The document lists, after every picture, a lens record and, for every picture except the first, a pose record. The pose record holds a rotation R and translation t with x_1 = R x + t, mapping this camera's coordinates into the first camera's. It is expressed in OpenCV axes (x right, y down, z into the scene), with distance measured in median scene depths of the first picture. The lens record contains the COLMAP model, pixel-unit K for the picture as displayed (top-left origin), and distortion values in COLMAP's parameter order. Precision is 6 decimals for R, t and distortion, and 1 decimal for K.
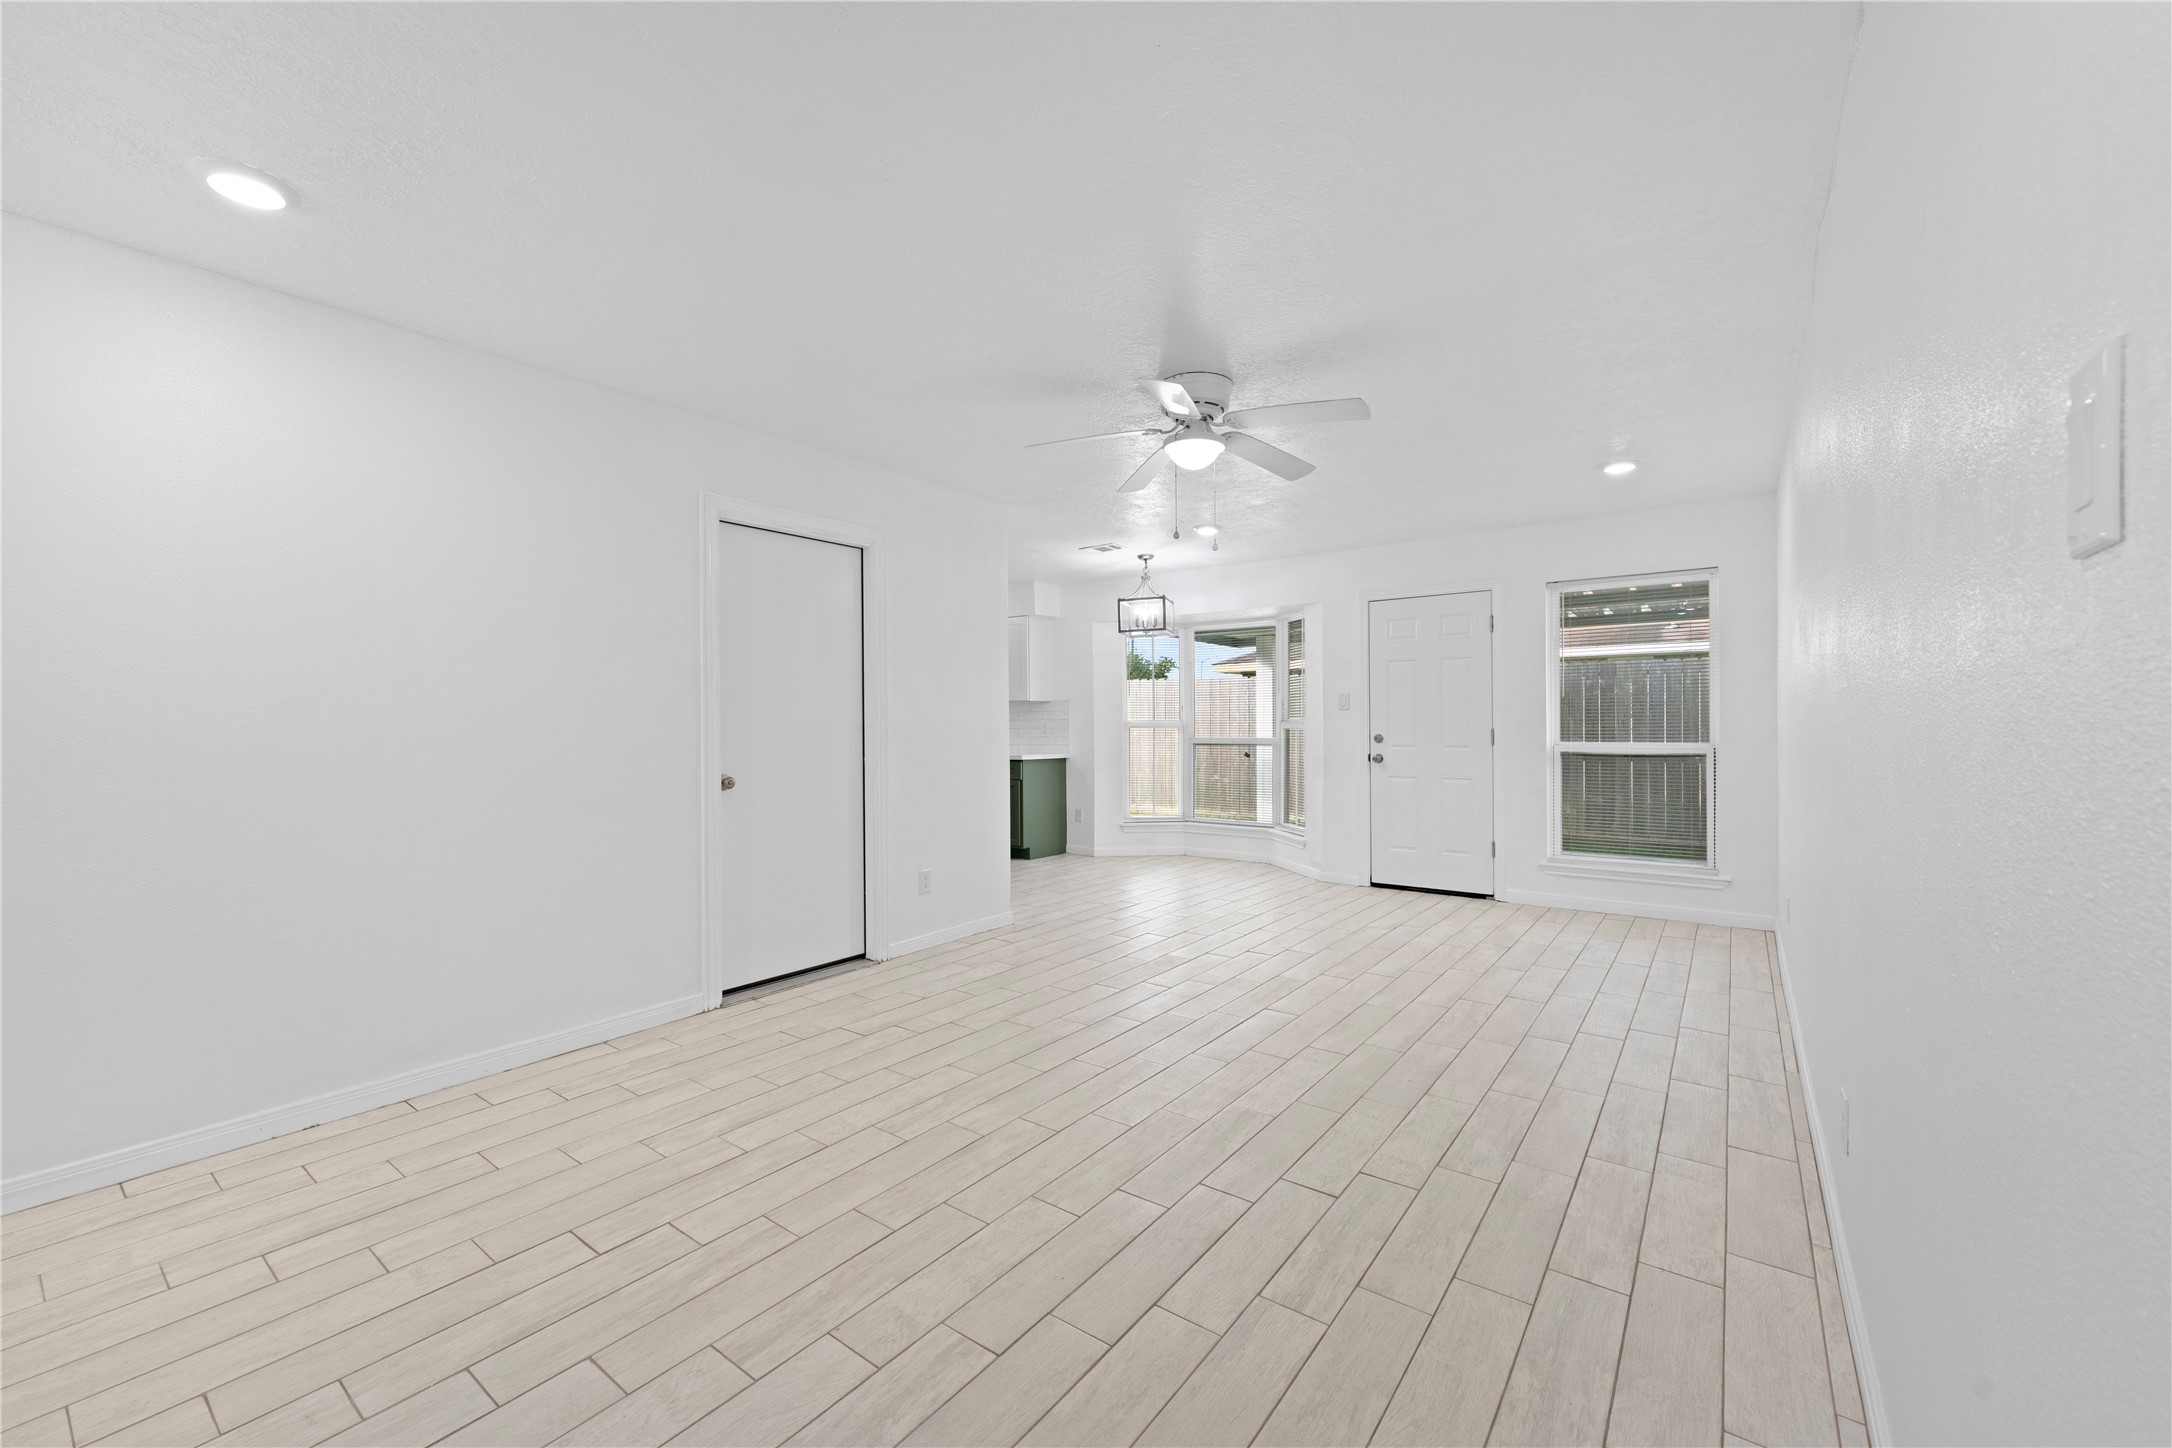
lens RADIAL K [[859.9, 0, 1092.4], [0, 859.9, 724.9], [0, 0, 1]] dist [0.005413, -0.000032]
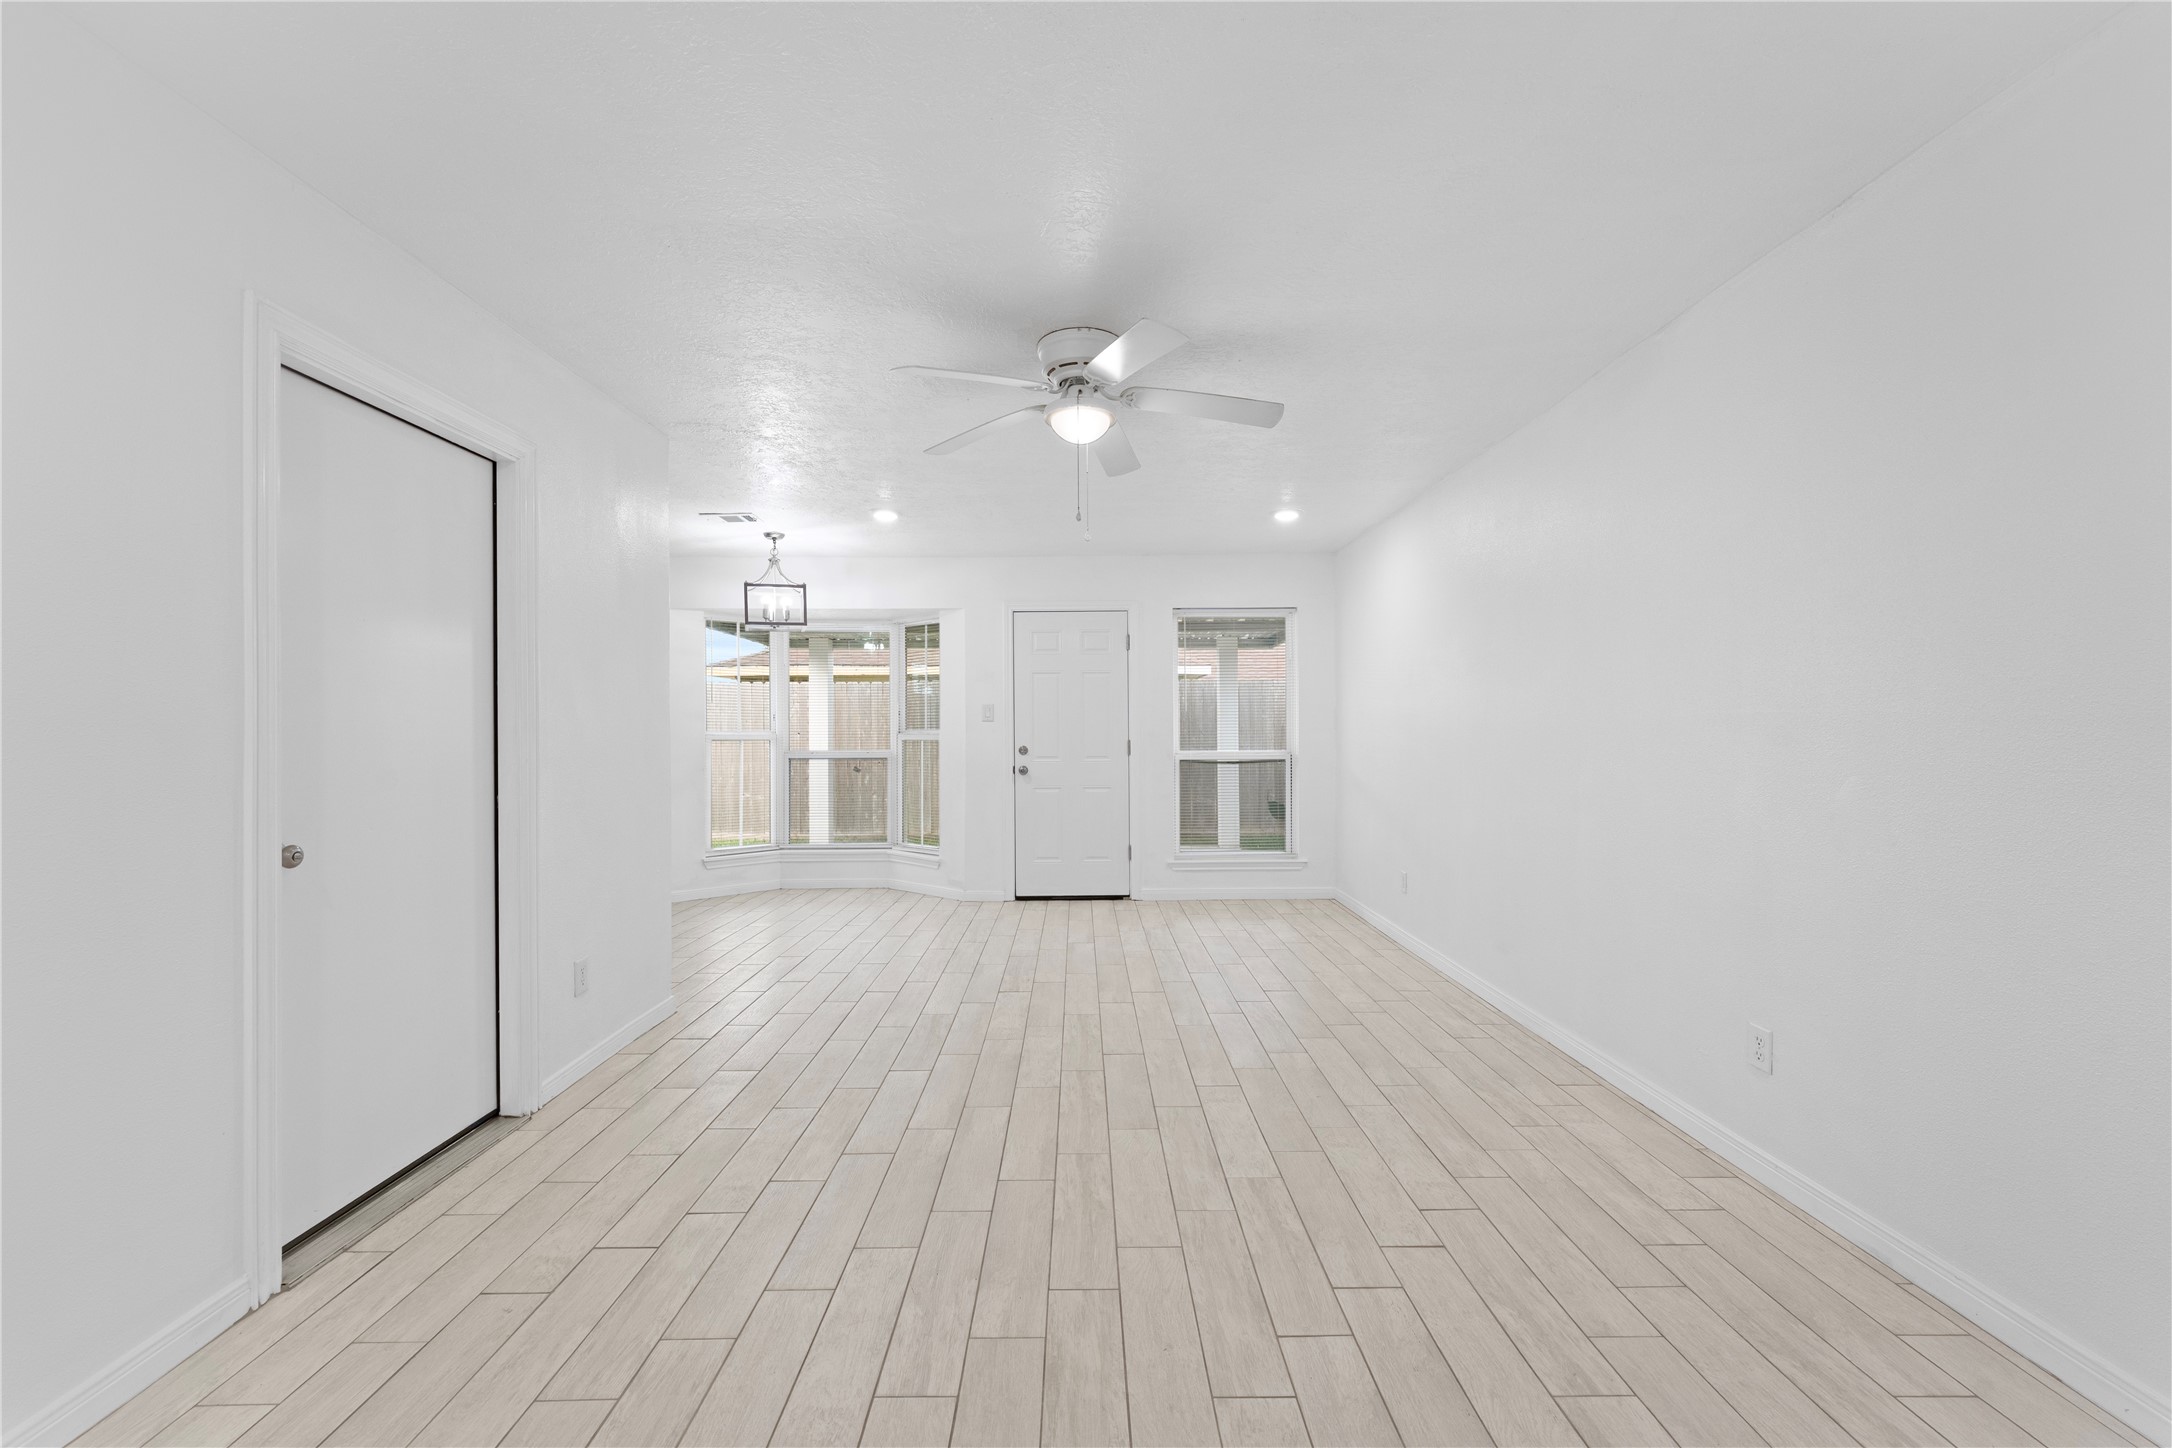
lens RADIAL K [[859.9, 0, 1083.0], [0, 859.9, 719.8], [0, 0, 1]] dist [0.005413, -0.000032]
pose [[0.801477, 0.006476, 0.597990, -0.220082], [0.003281, 0.999879, -0.015226, -0.003889], [-0.598016, 0.014166, 0.801359, 0.176638]]
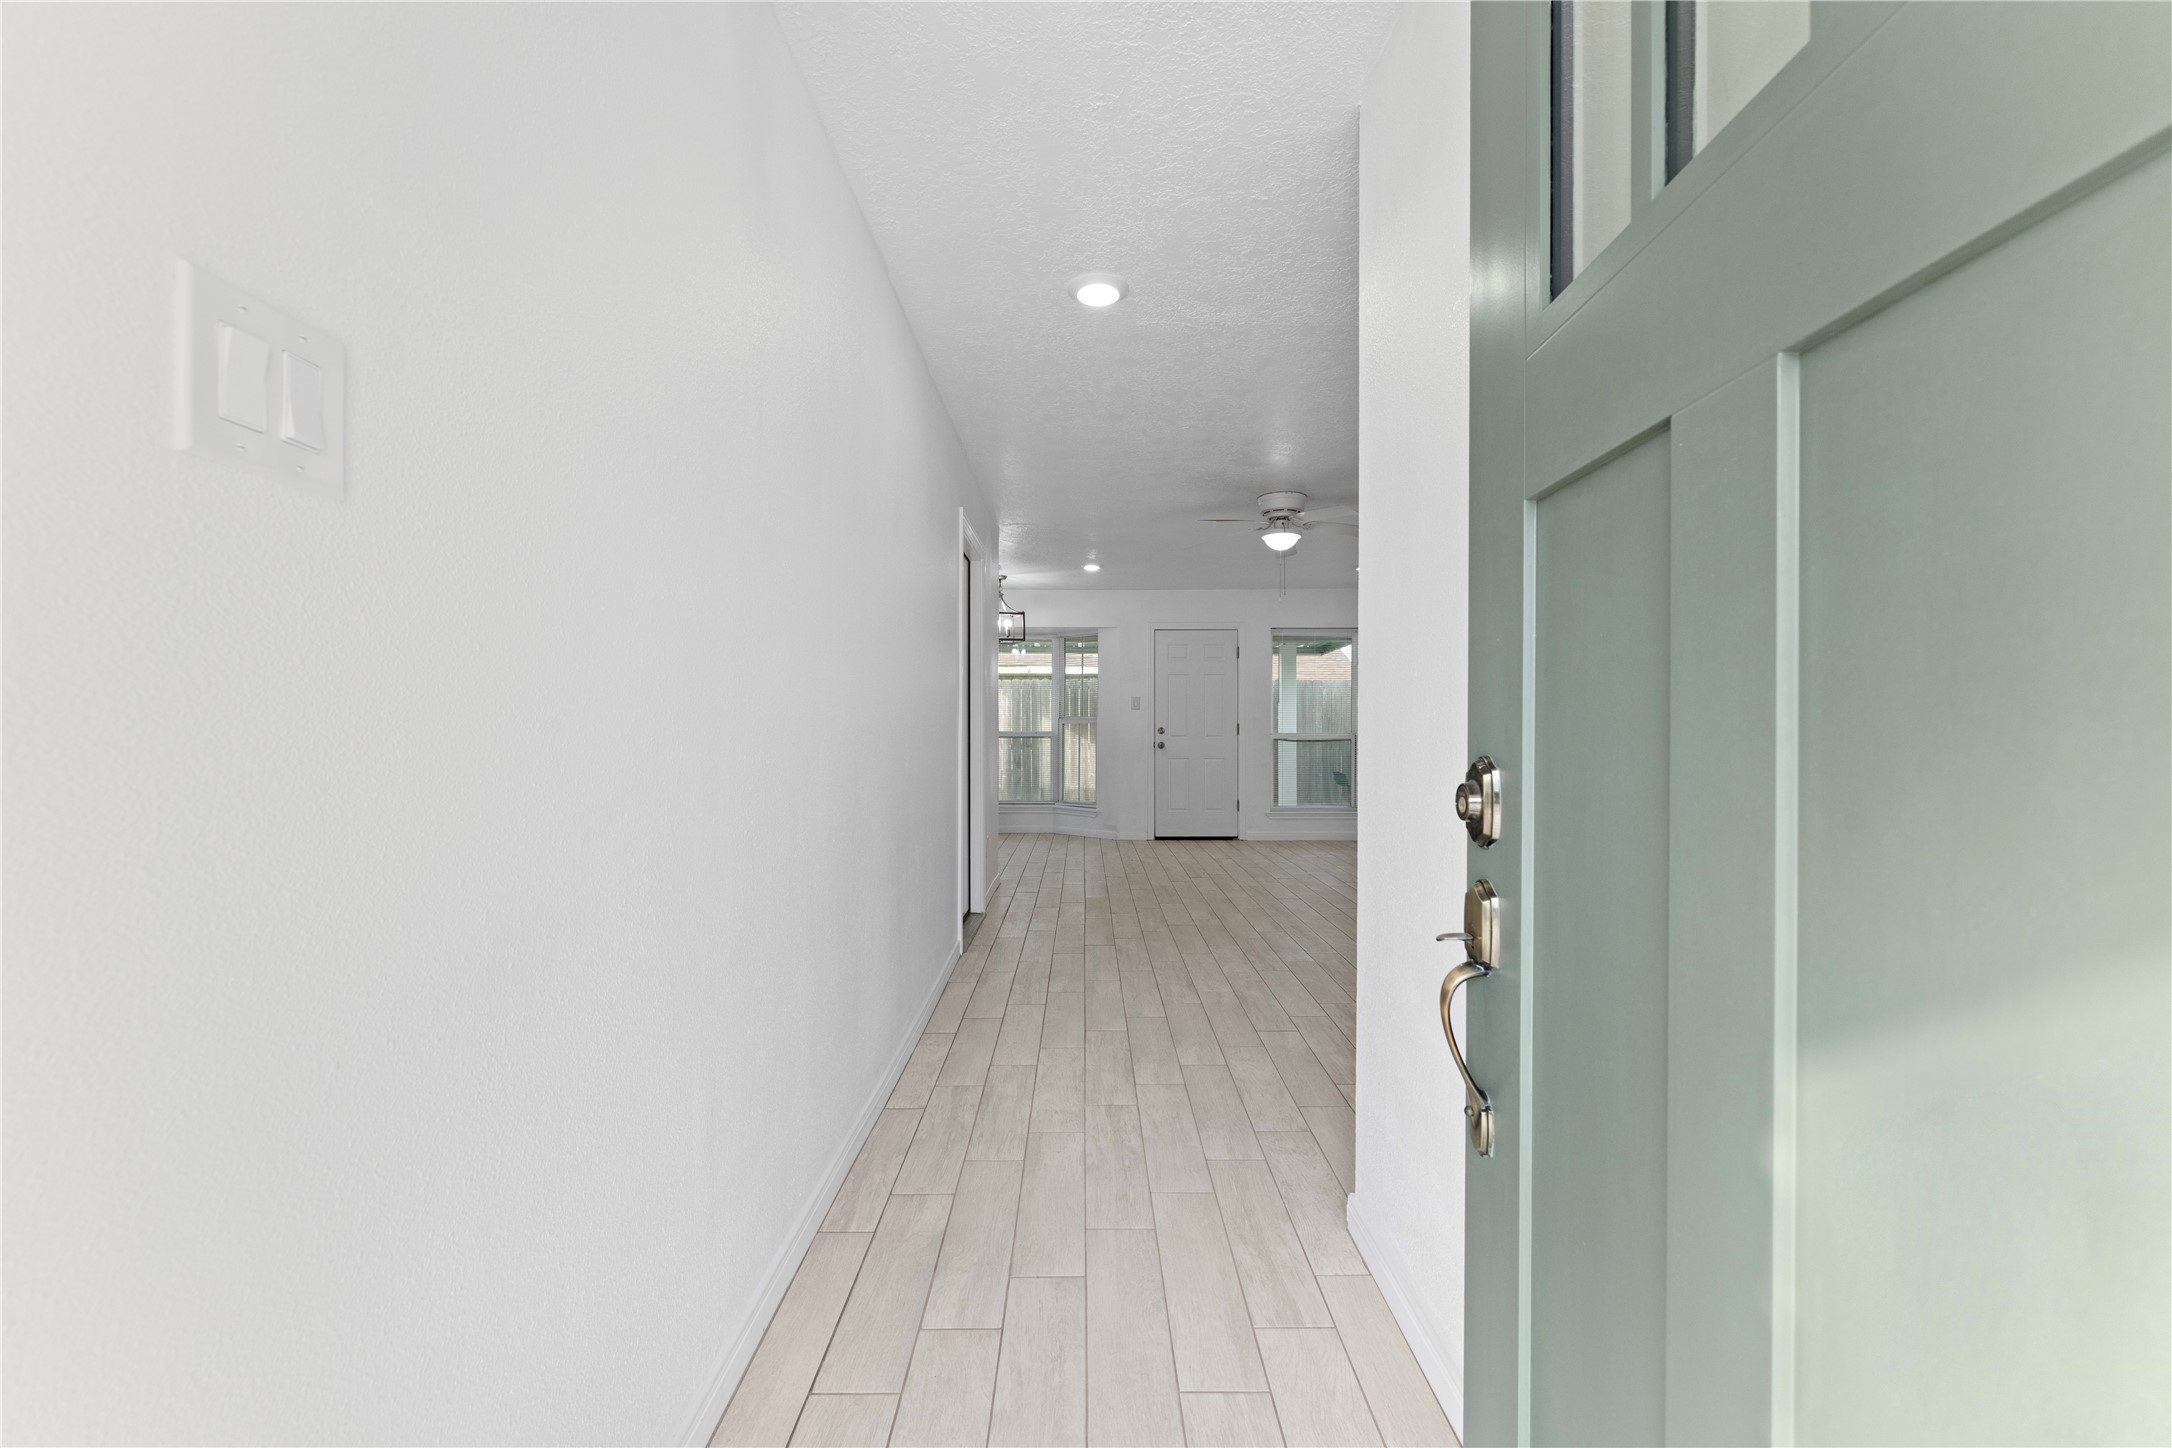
lens RADIAL K [[859.9, 0, 1075.6], [0, 859.9, 747.0], [0, 0, 1]] dist [0.005413, -0.000032]
pose [[0.794192, -0.009041, 0.607600, -0.643054], [0.002930, 0.999935, 0.011049, 0.028541], [-0.607660, -0.006995, 0.794167, 0.005544]]
